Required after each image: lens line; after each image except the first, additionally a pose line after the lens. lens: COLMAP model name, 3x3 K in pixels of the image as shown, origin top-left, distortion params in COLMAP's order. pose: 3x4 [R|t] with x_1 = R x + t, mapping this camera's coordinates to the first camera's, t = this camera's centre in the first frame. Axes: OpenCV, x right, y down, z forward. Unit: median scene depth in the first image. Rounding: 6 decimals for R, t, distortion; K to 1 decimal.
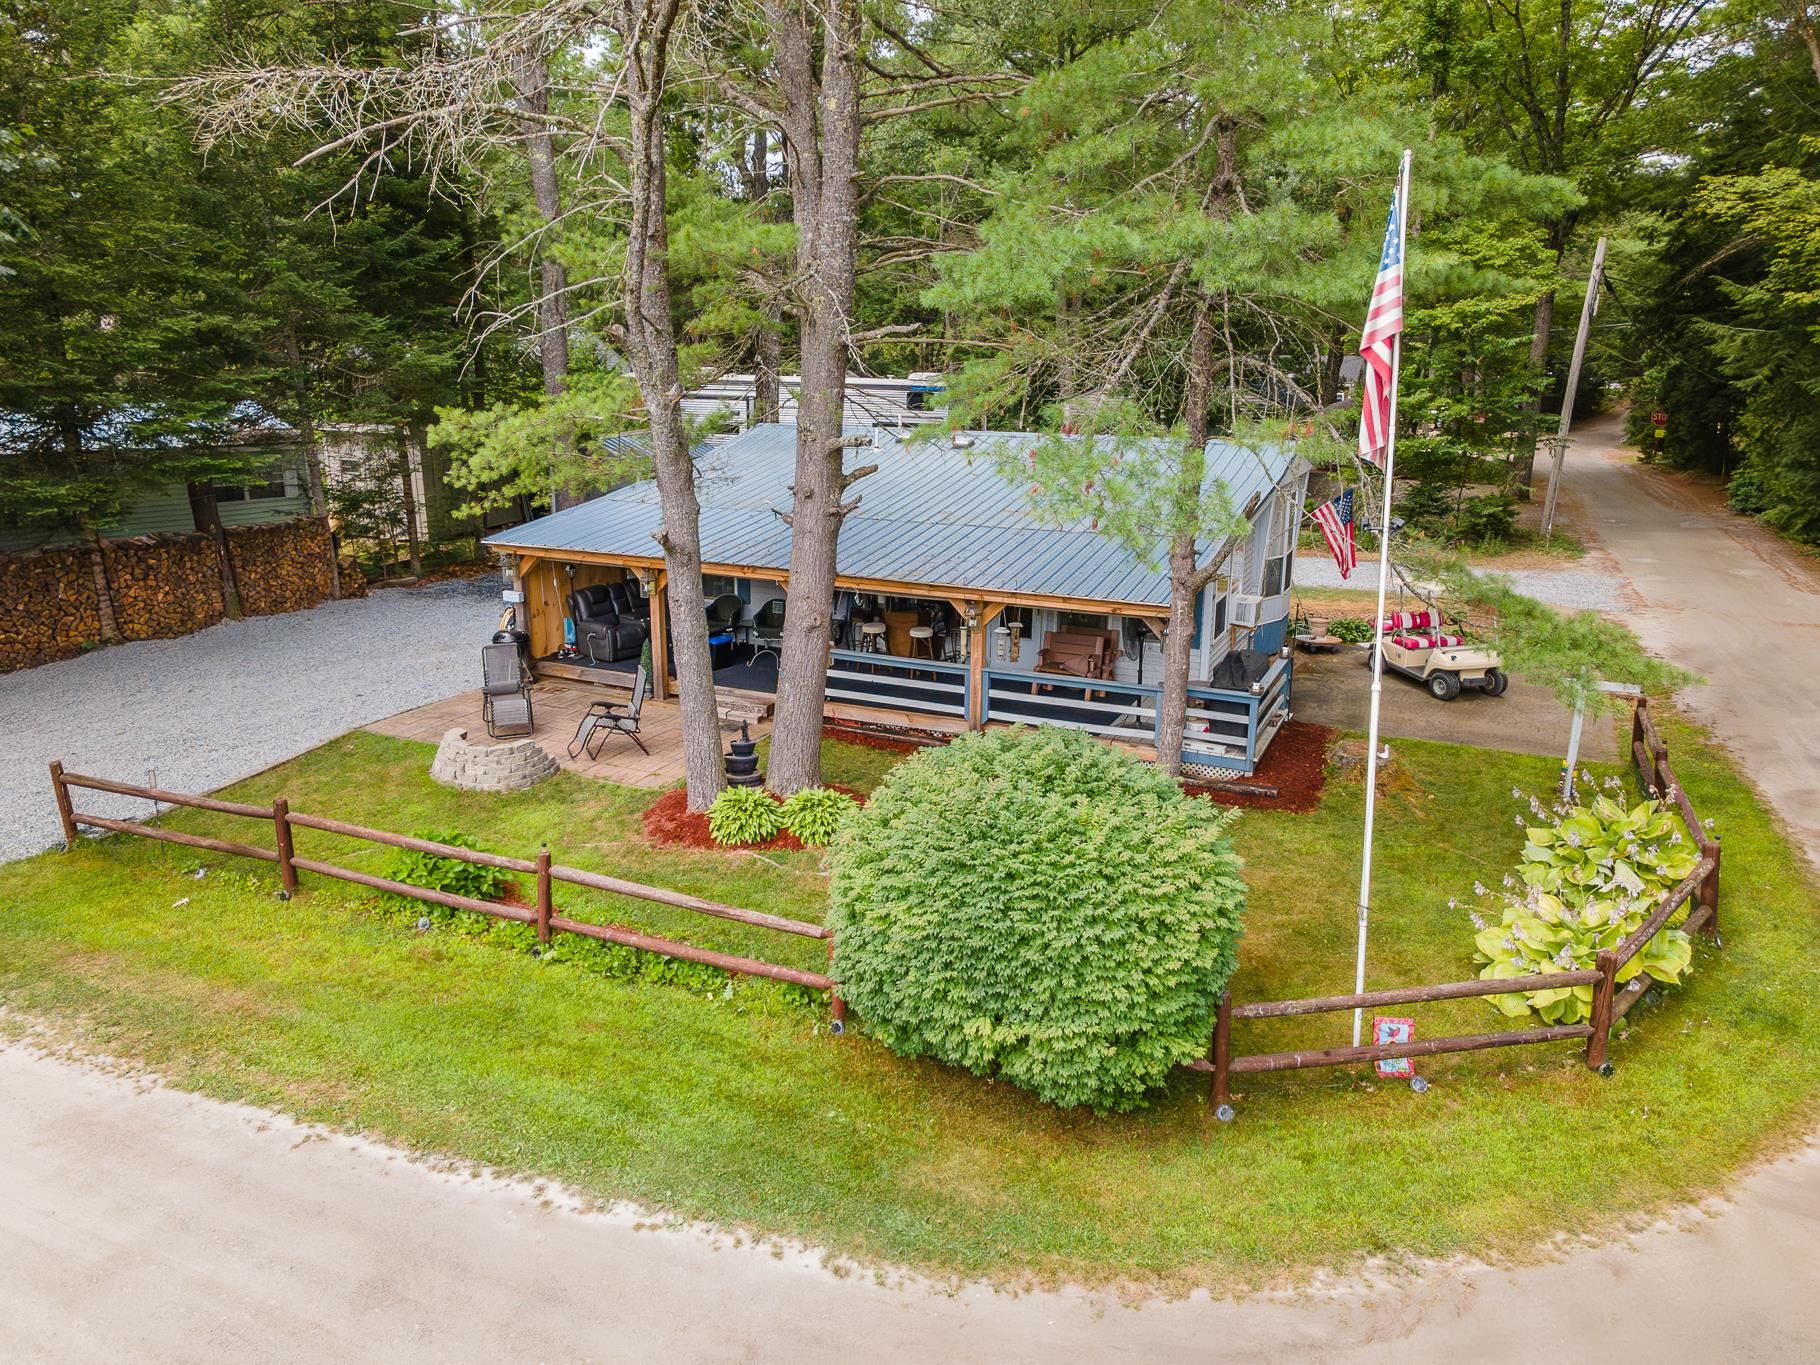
lens RADIAL K [[1331.6, 0, 908.3], [0, 1331.6, 670.6], [0, 0, 1]] dist [0.012439, 0.064826]
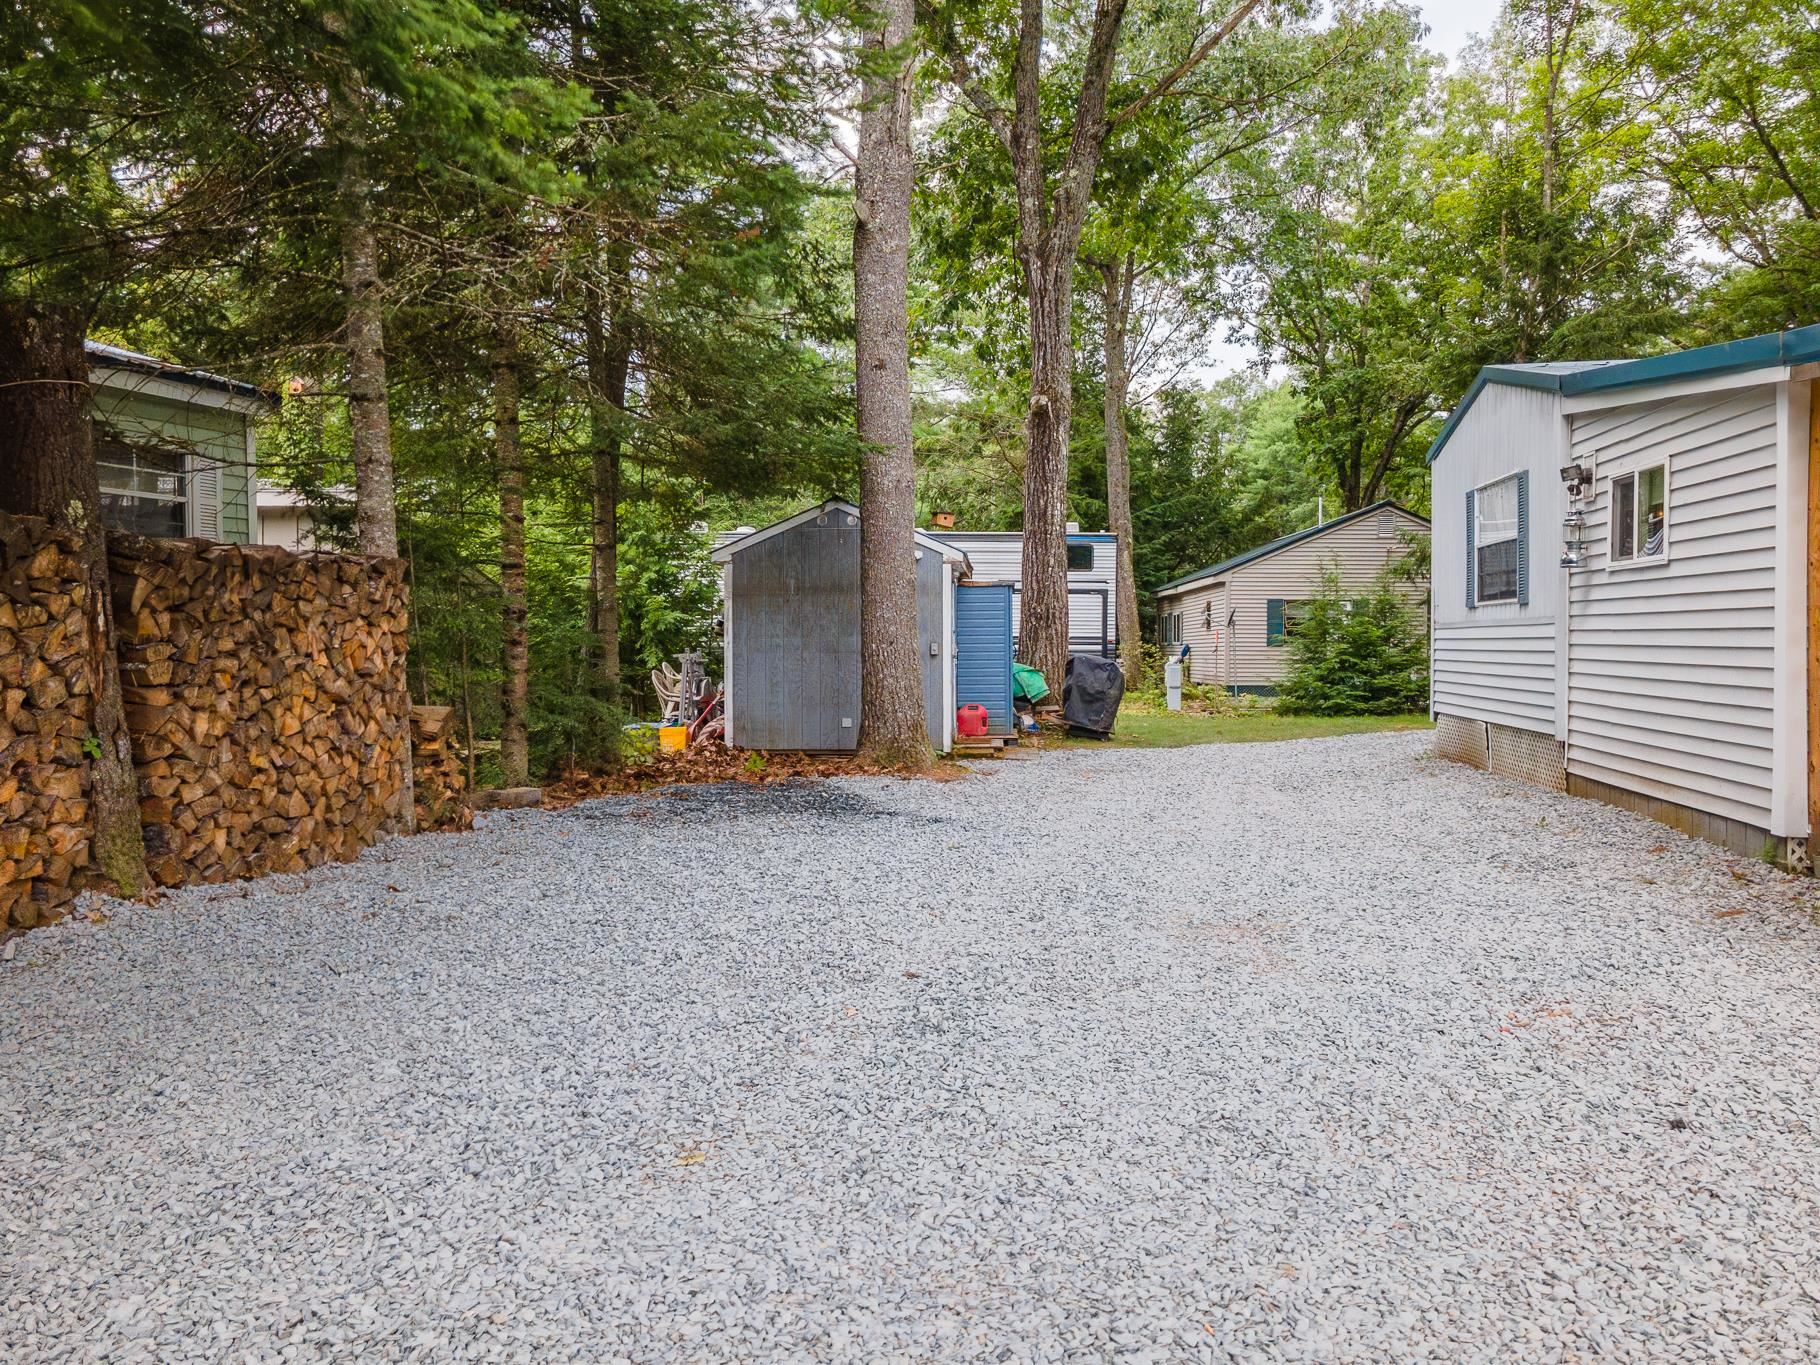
lens RADIAL K [[1331.6, 0, 908.3], [0, 1331.6, 670.6], [0, 0, 1]] dist [0.012439, 0.064826]
pose [[0.957920, -0.010463, 0.286844, -0.663280], [0.078106, 0.971127, -0.225415, -0.018332], [-0.276204, 0.238334, 0.931079, 1.102248]]
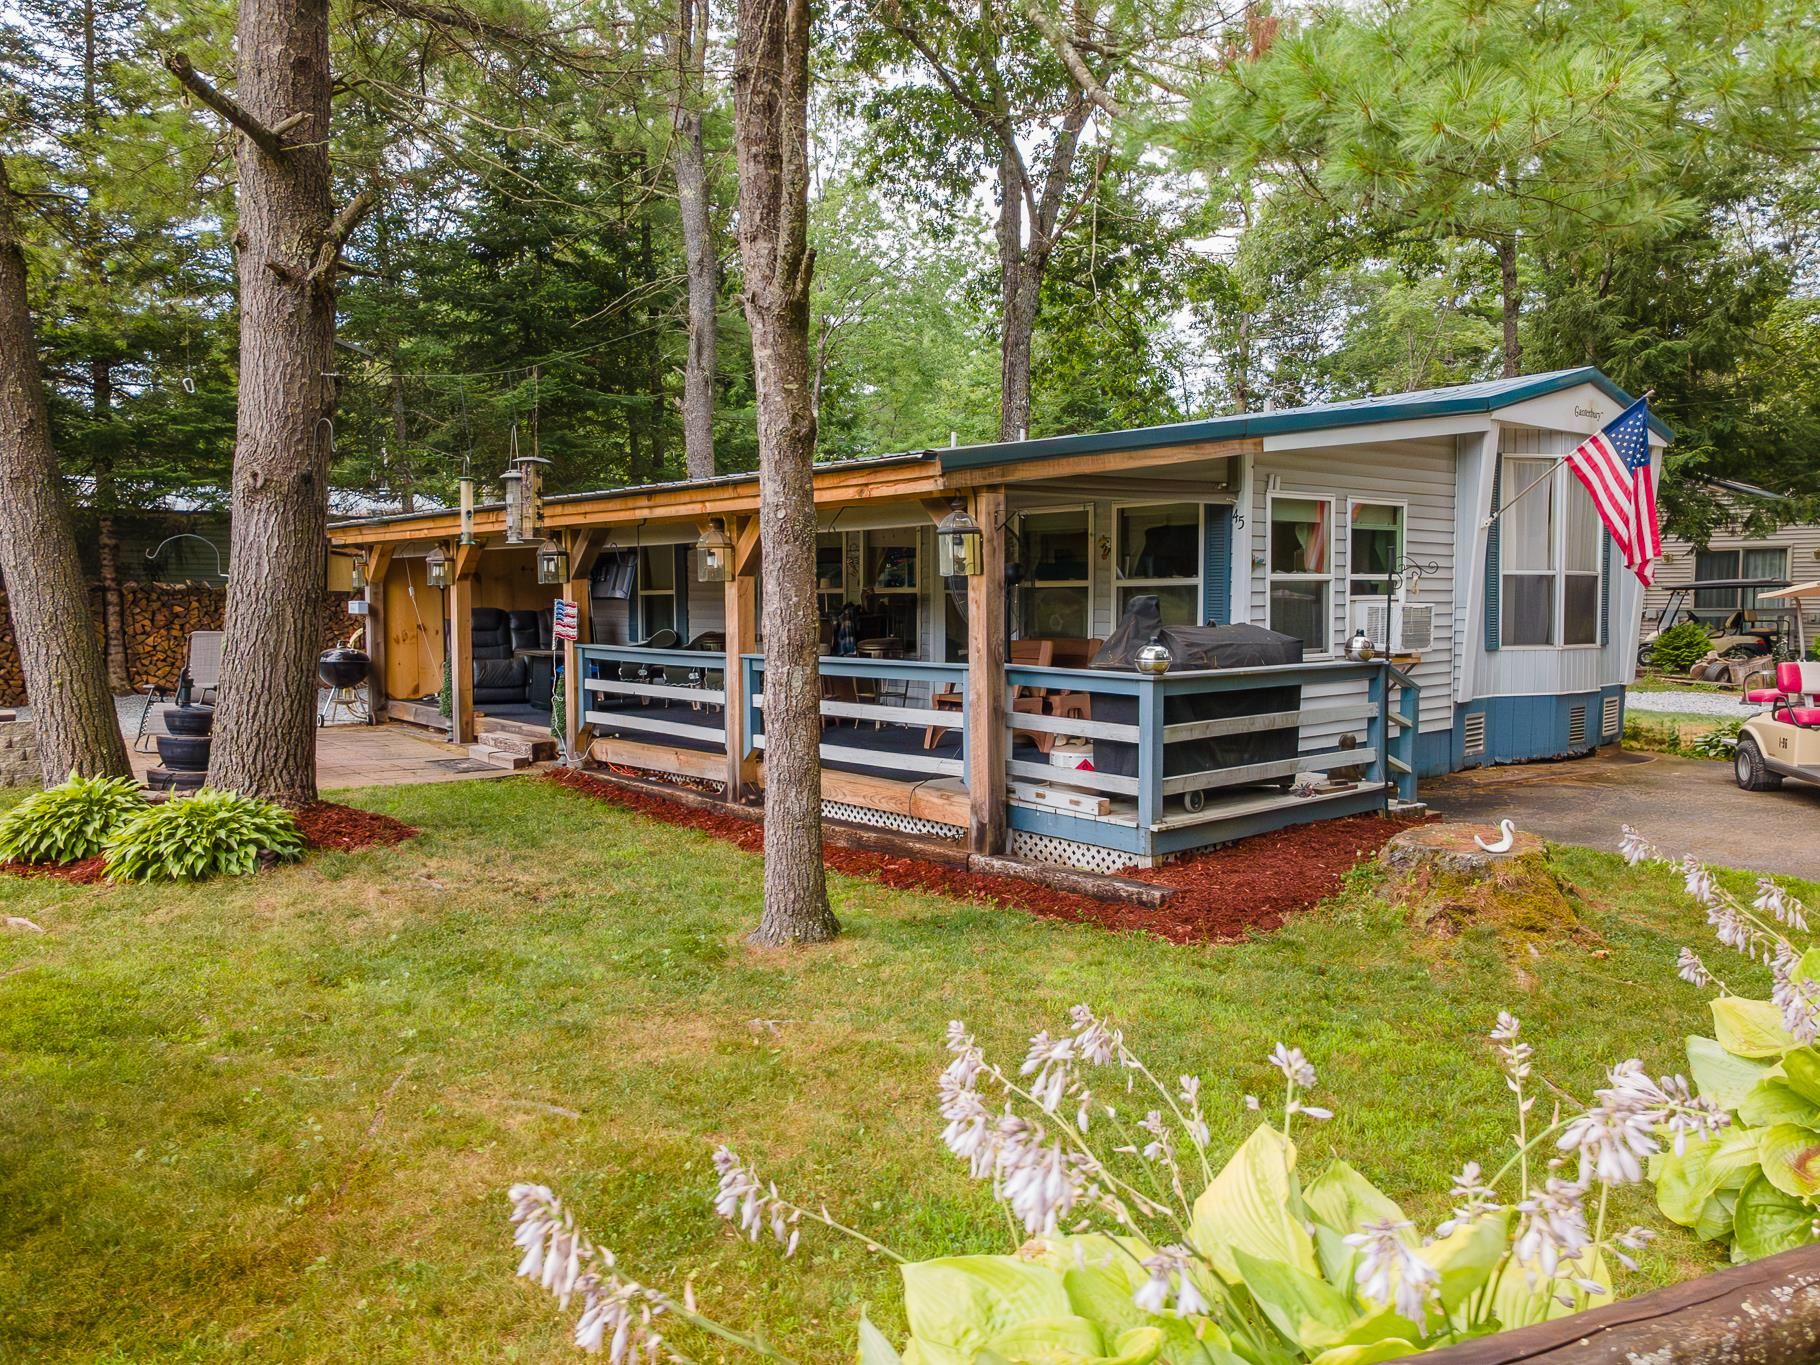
lens RADIAL K [[1331.6, 0, 908.3], [0, 1331.6, 670.6], [0, 0, 1]] dist [0.012439, 0.064826]
pose [[0.906774, 0.014633, -0.421363, 0.373681], [-0.099783, 0.978454, -0.180753, 0.104407], [0.409639, 0.205947, 0.888697, 0.577157]]
